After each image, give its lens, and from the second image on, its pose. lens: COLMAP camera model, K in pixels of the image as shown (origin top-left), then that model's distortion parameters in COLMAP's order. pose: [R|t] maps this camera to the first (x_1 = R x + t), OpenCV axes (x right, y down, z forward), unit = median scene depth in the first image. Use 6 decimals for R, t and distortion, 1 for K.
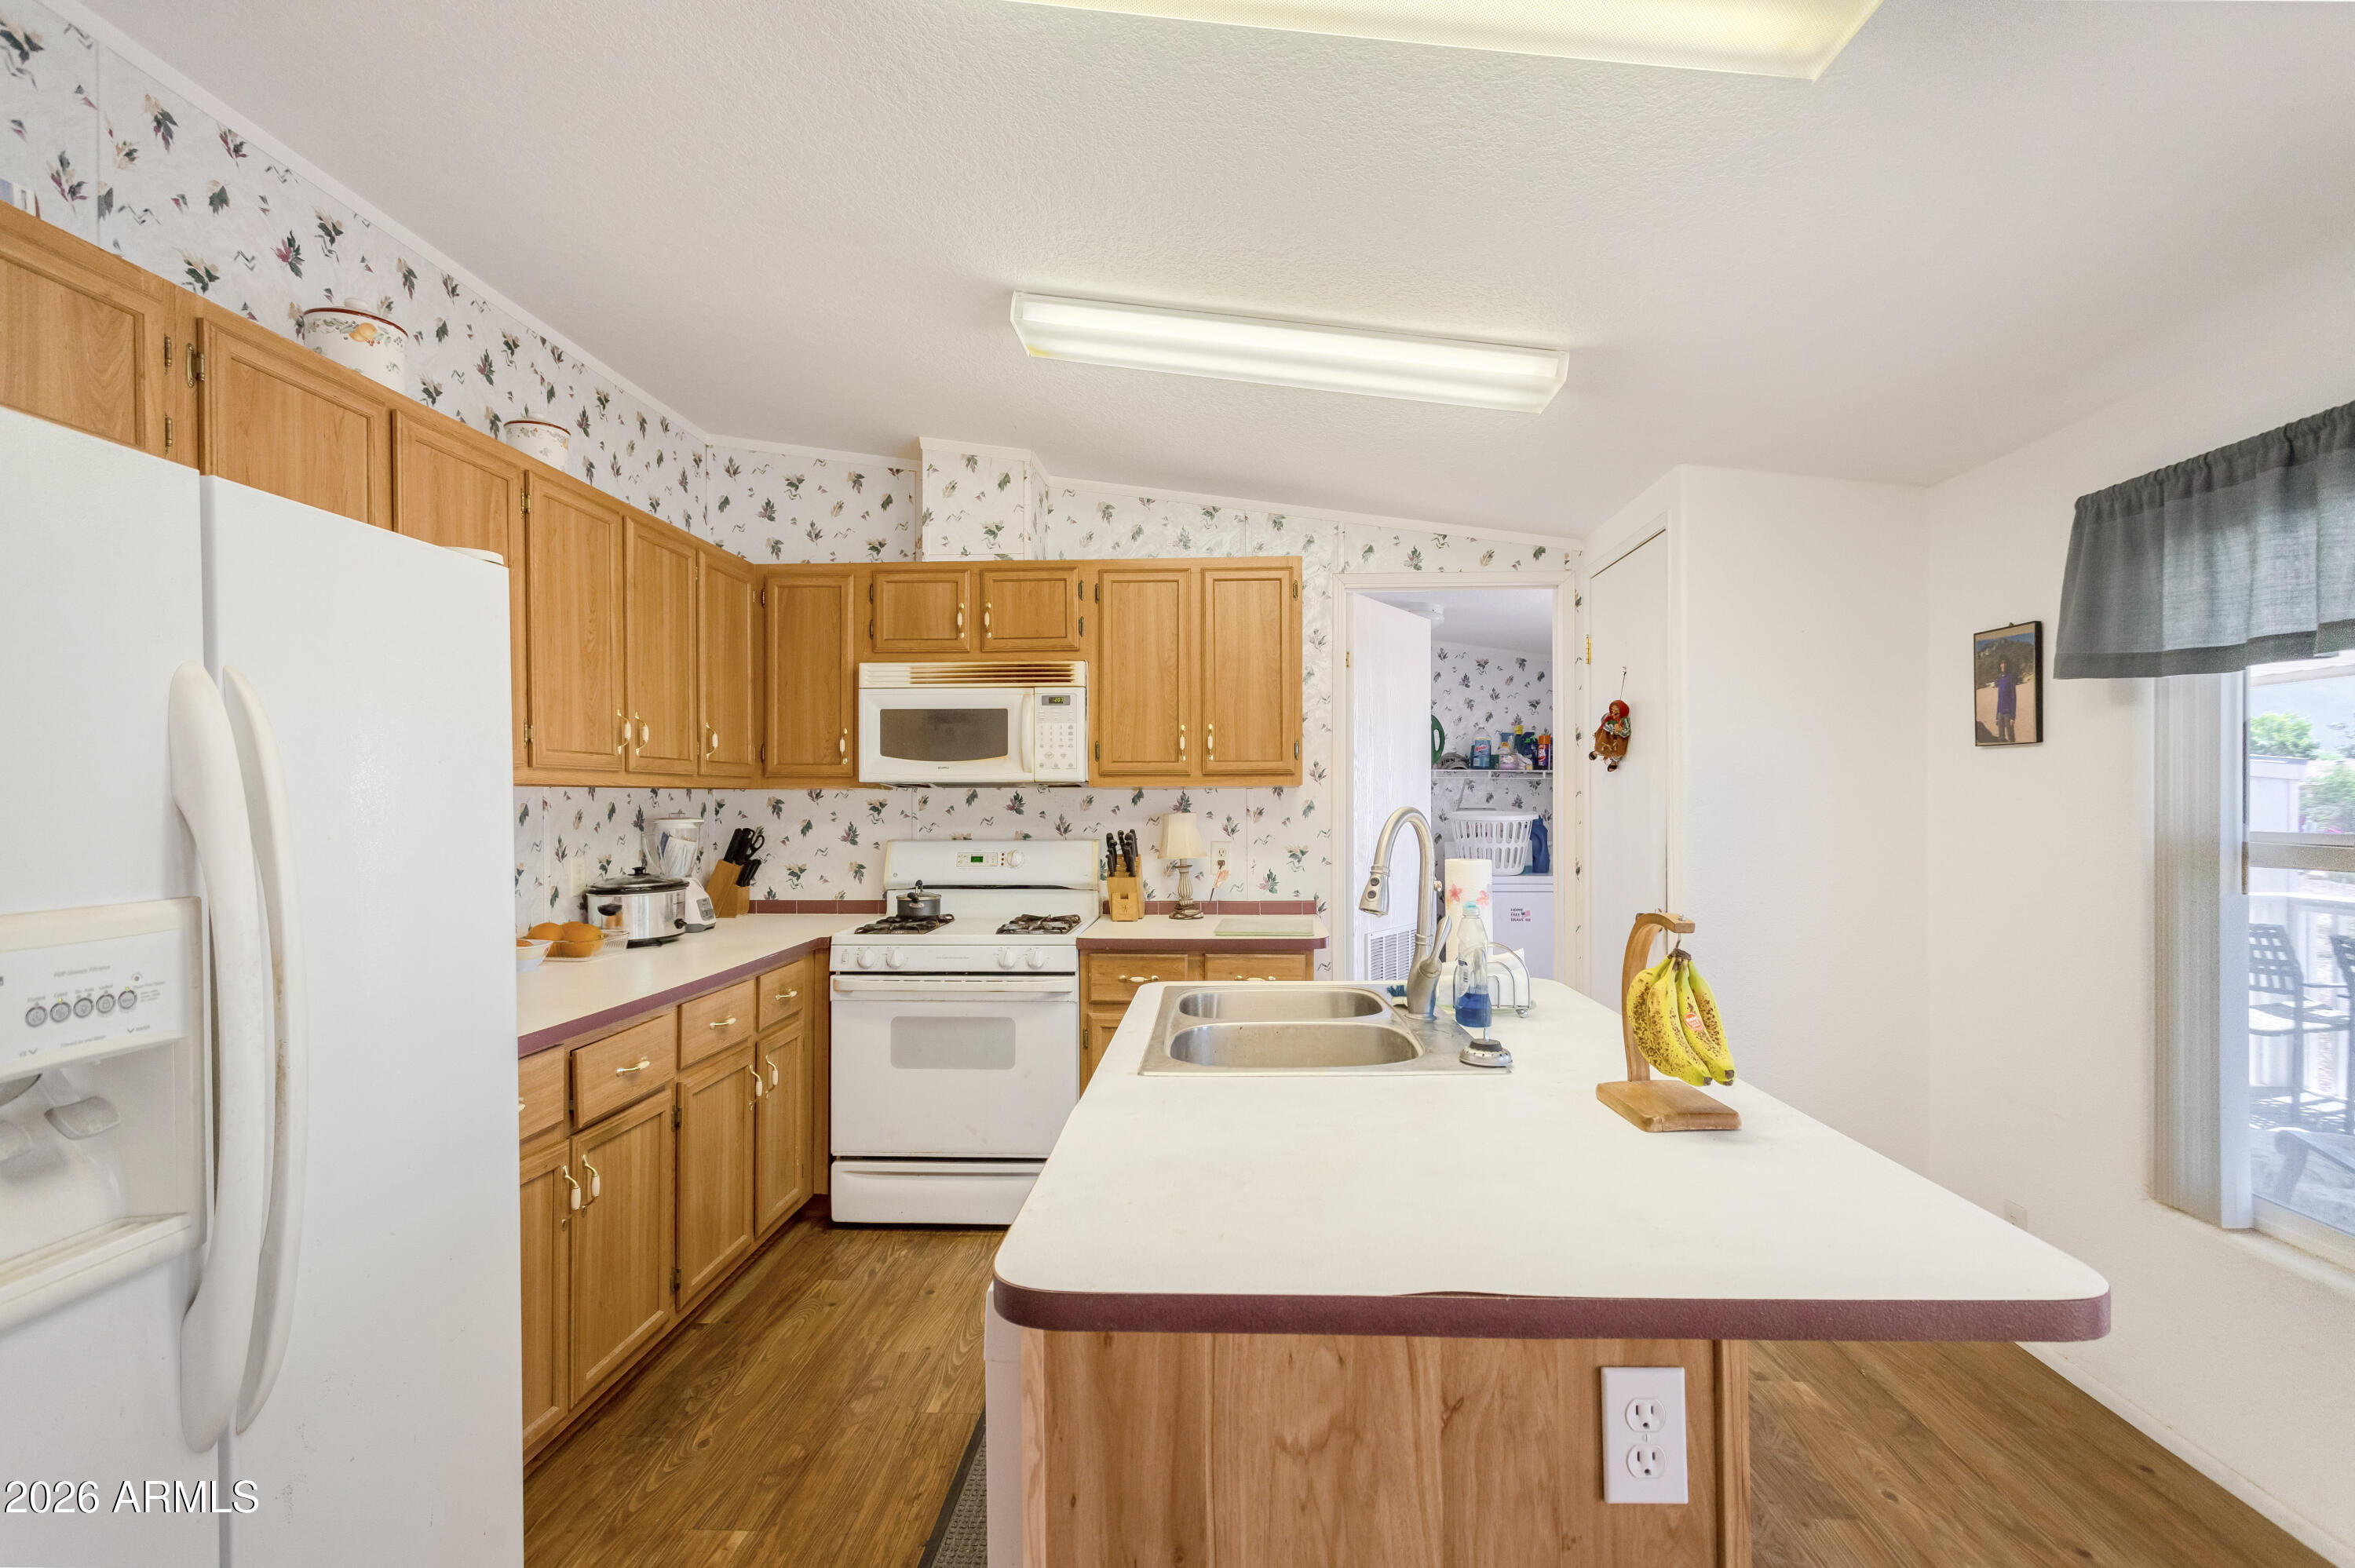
lens RADIAL K [[1133.4, 0, 1181.6], [0, 1133.4, 797.5], [0, 0, 1]] dist [0.005692, 0.001123]
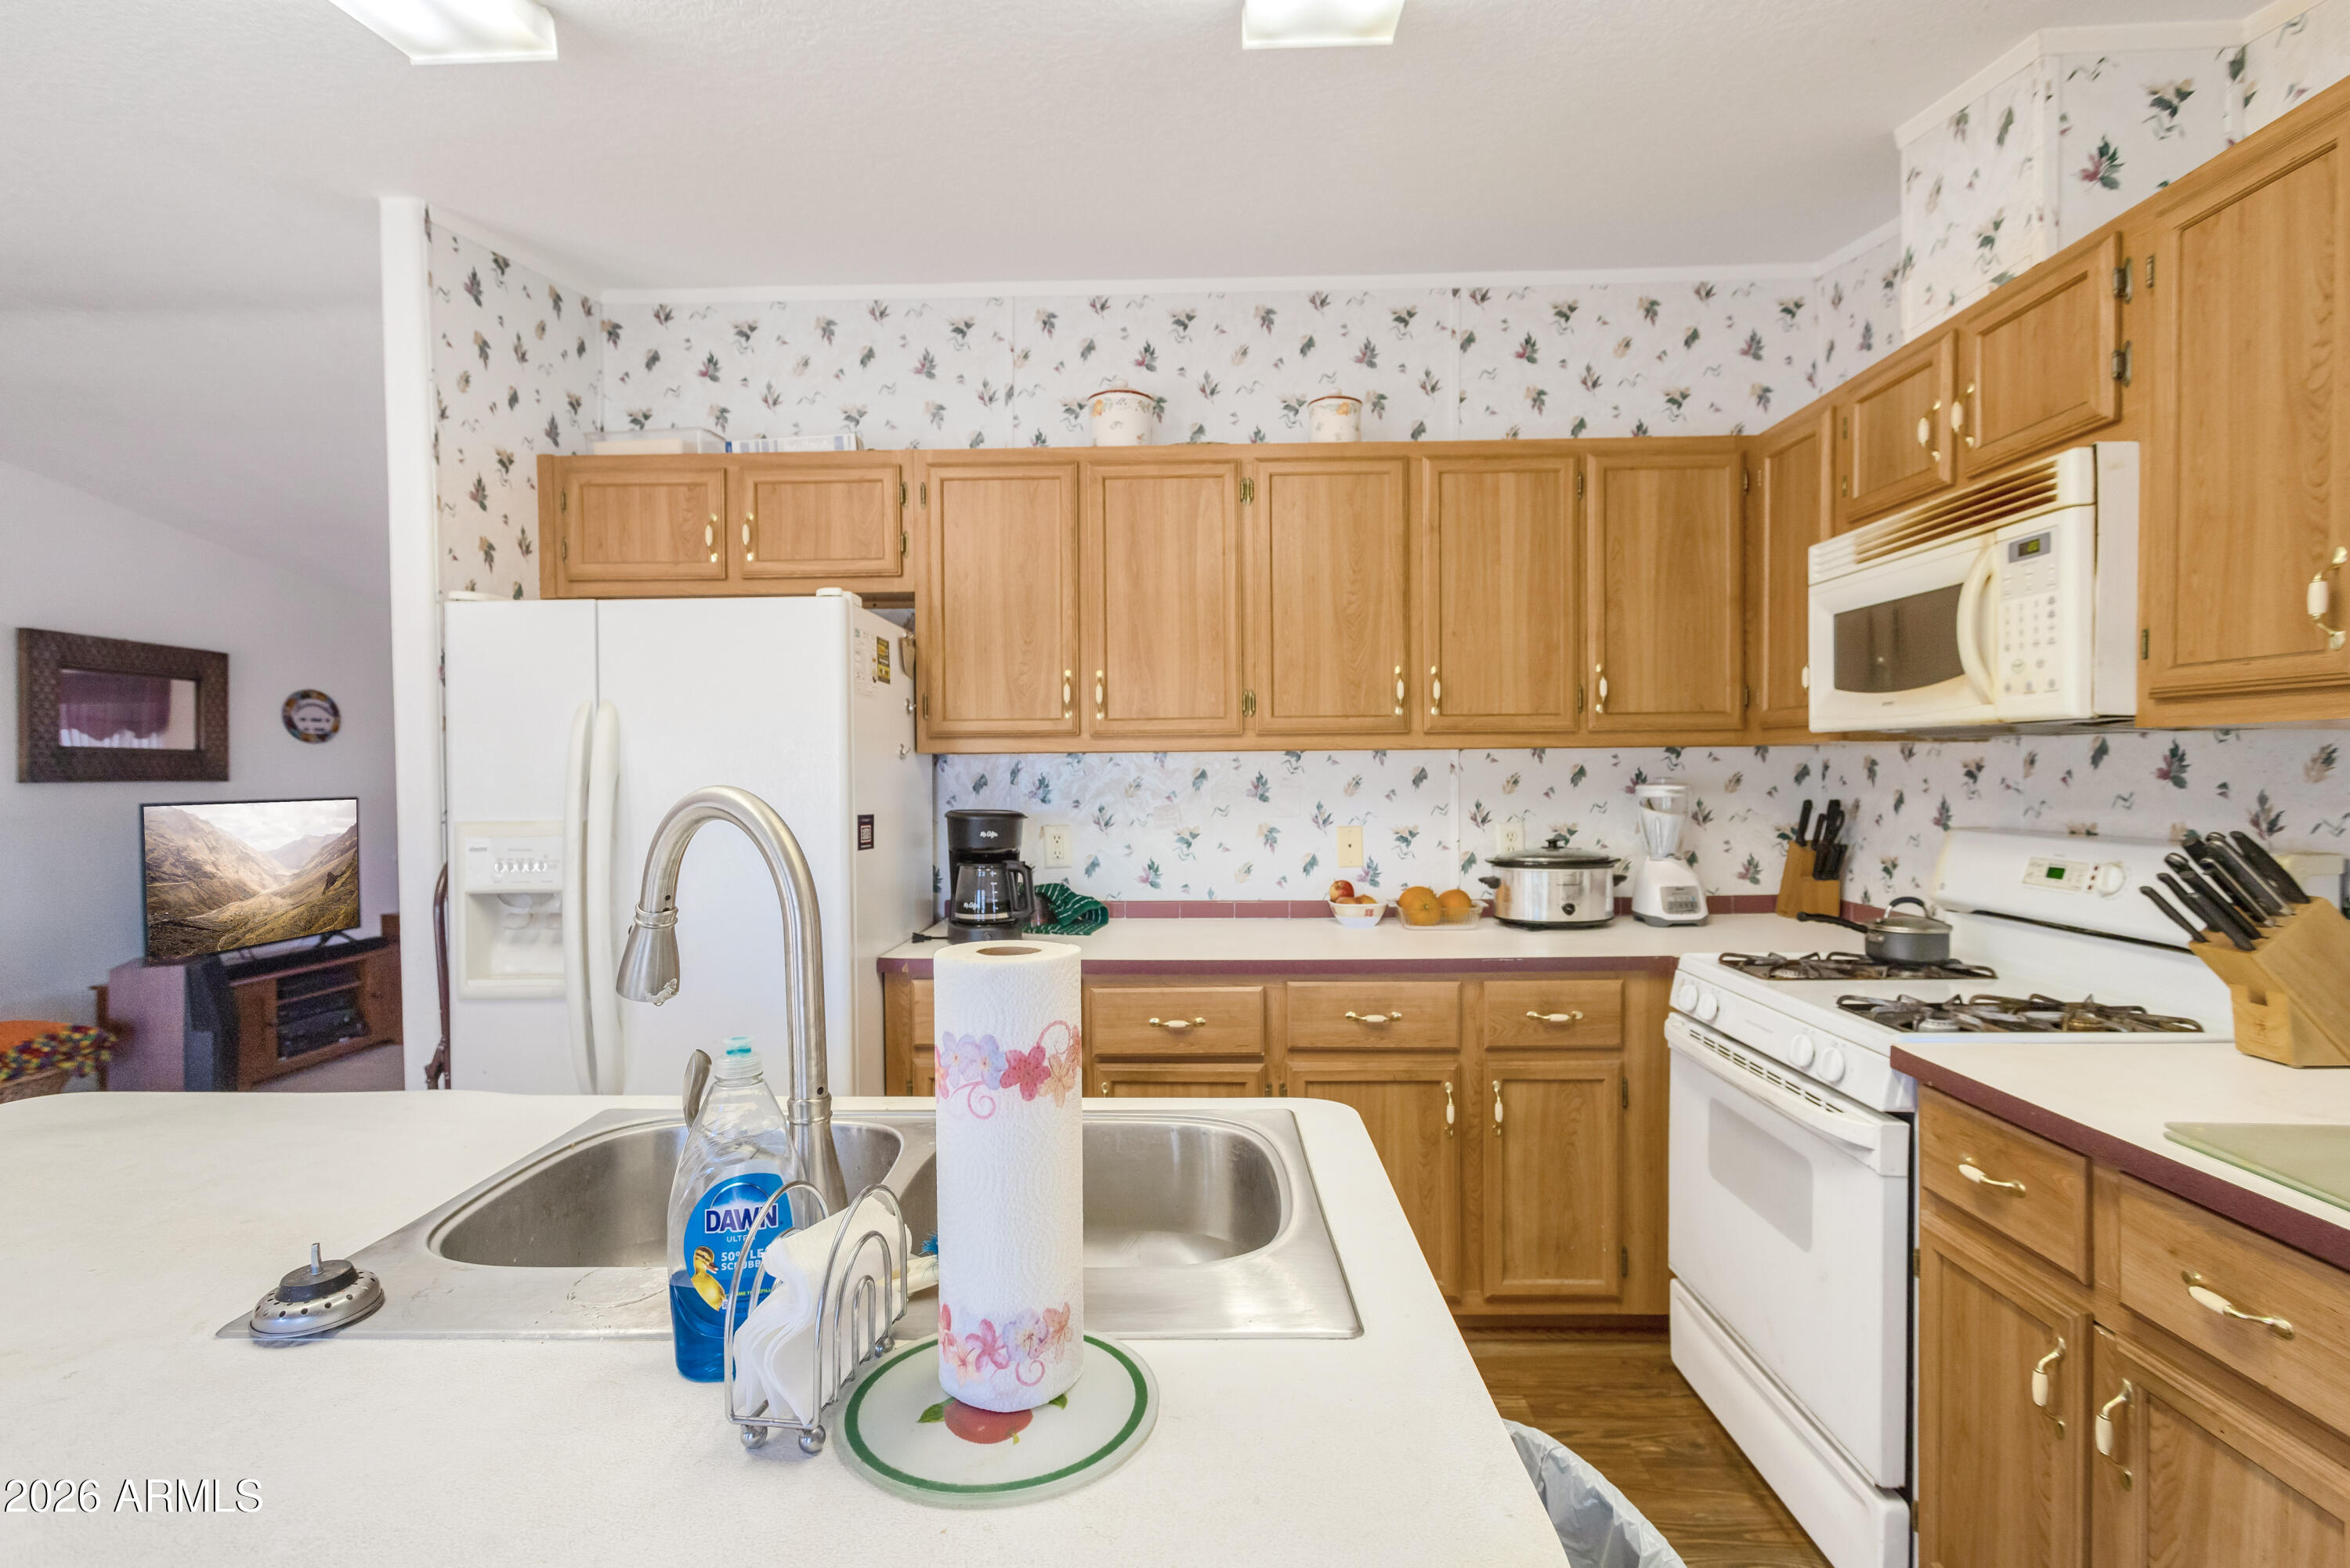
lens RADIAL K [[1130.6, 0, 1181.9], [0, 1130.6, 781.0], [0, 0, 1]] dist [0.005821, 0.000442]
pose [[0.024193, 0.014909, -0.999596, 0.348825], [0.010270, 0.999832, 0.015161, 0.000475], [0.999655, -0.010633, 0.024036, 0.628985]]
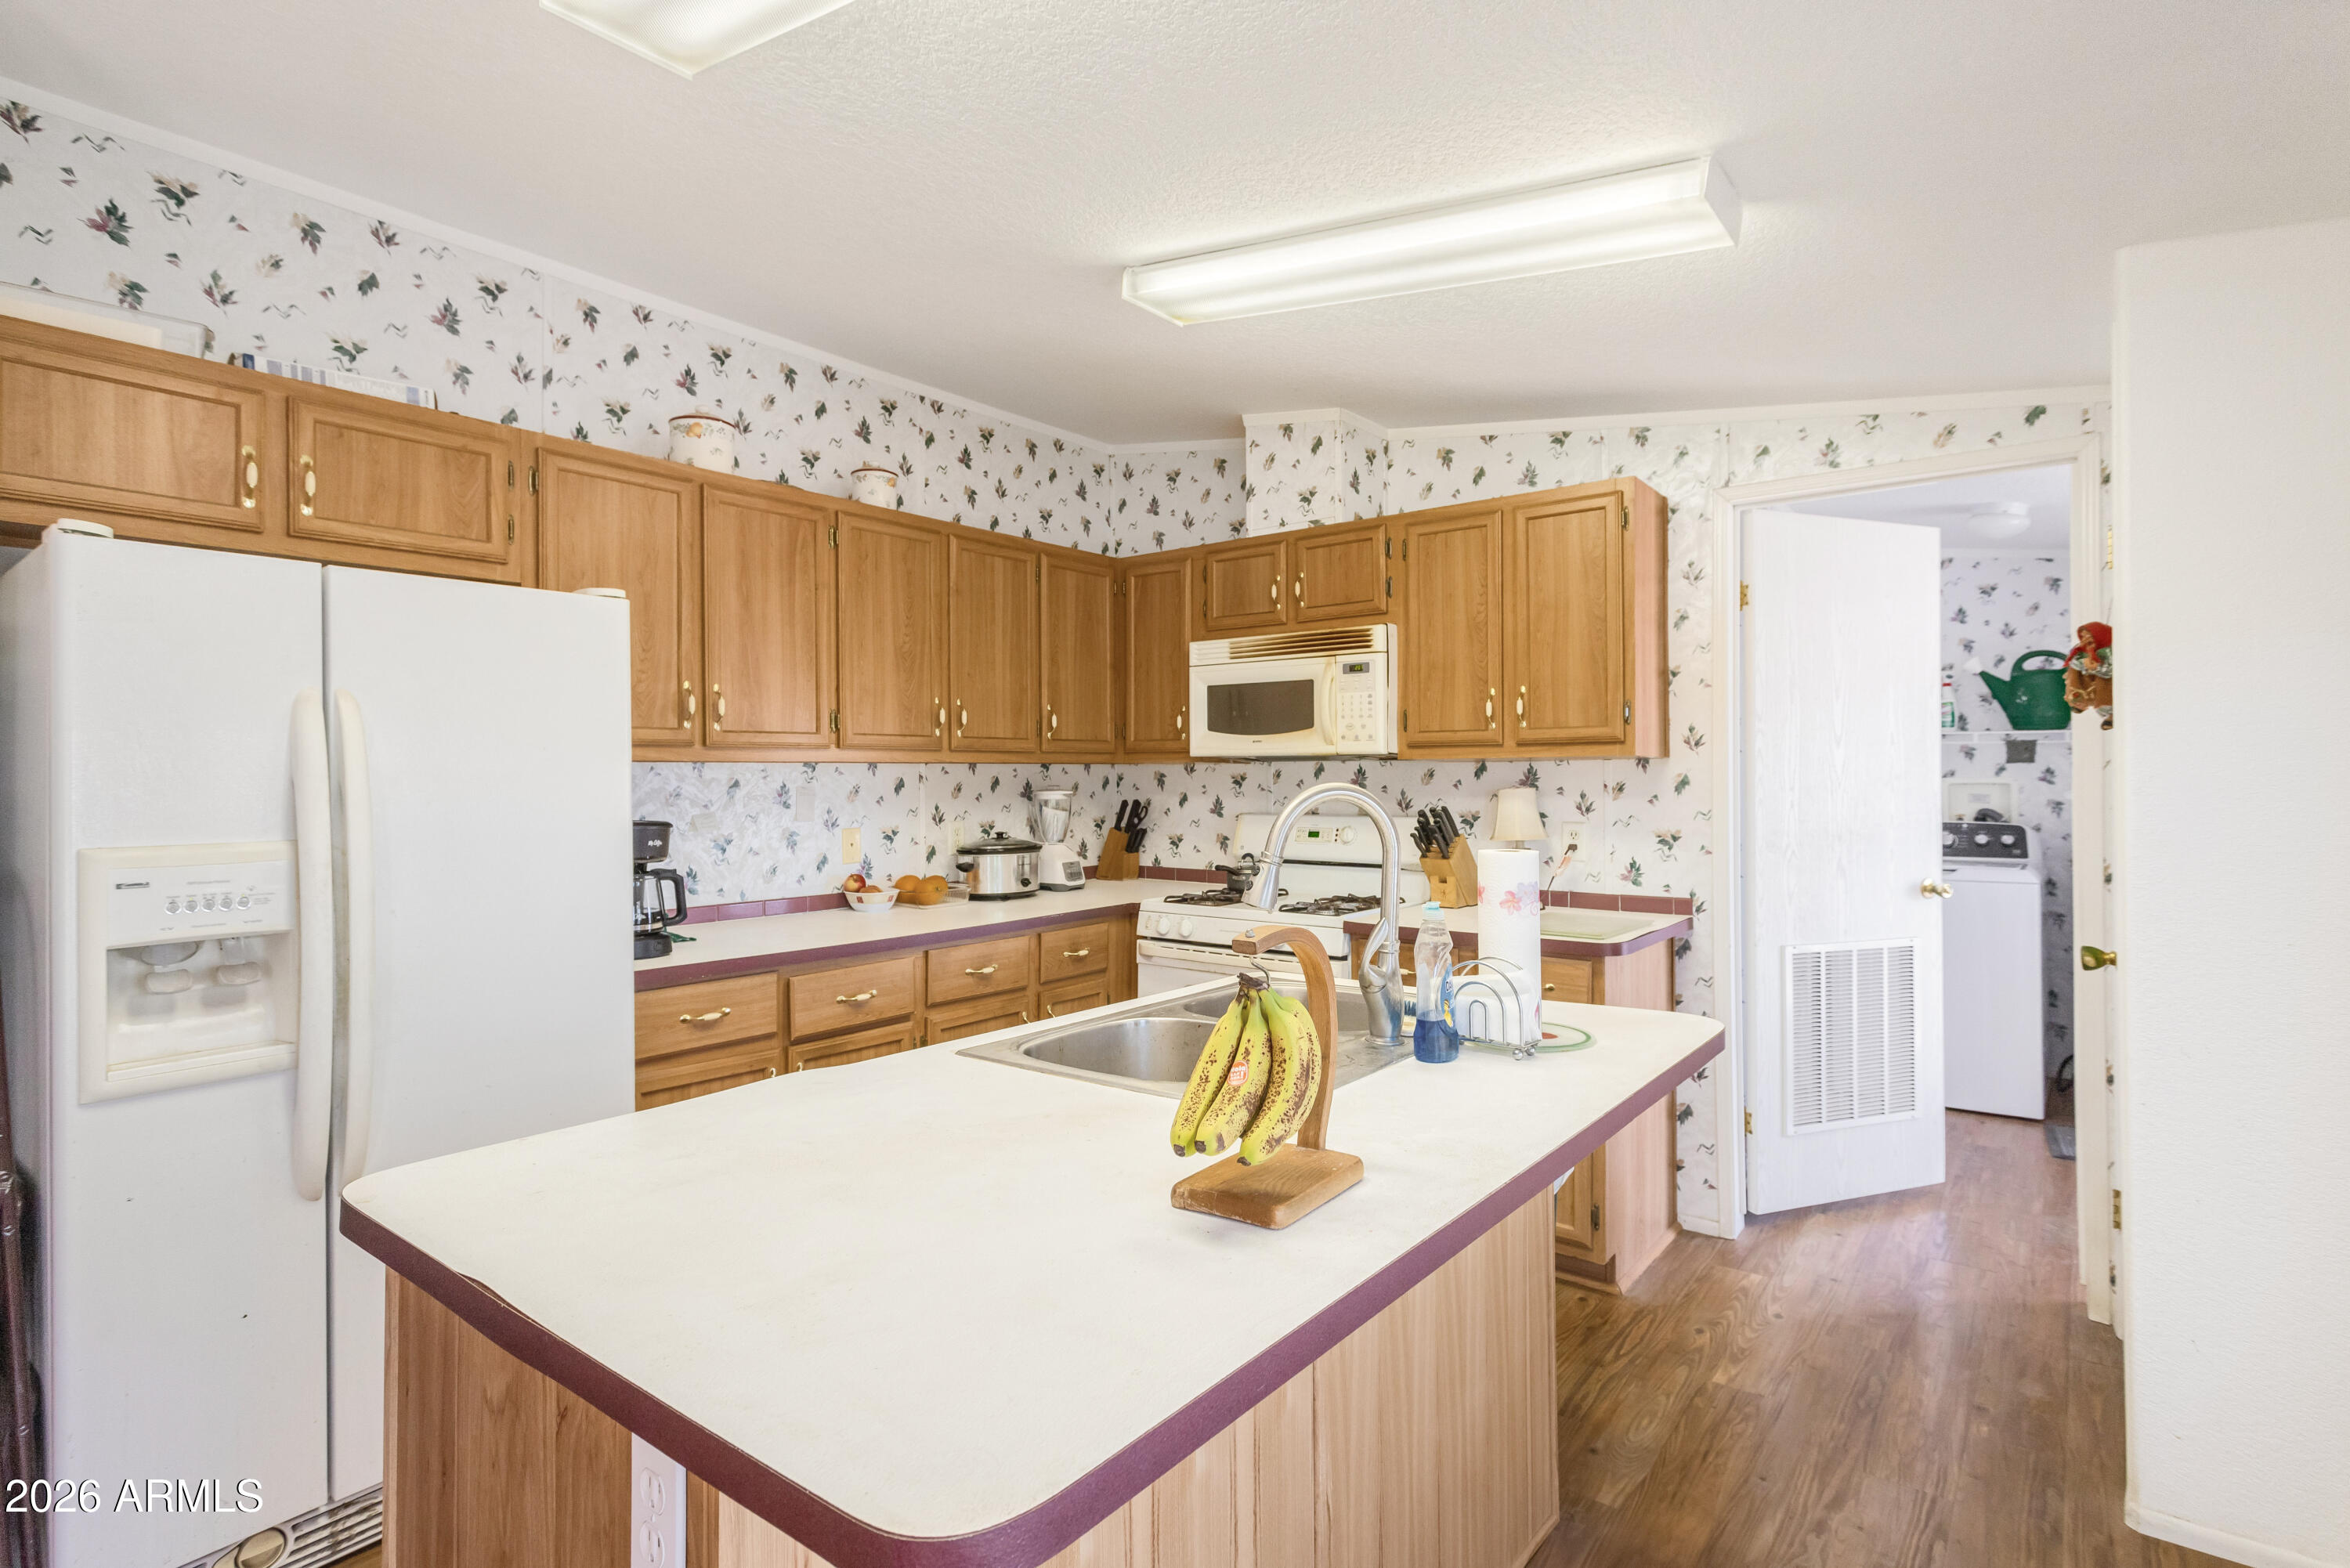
lens RADIAL K [[1151.9, 0, 1168.7], [0, 1151.9, 755.9], [0, 0, 1]] dist [0.004349, 0.000784]
pose [[0.811658, -0.009598, -0.584054, 0.318068], [0.002893, 0.999919, -0.012411, -0.001138], [0.584126, 0.008384, 0.811620, 0.130065]]
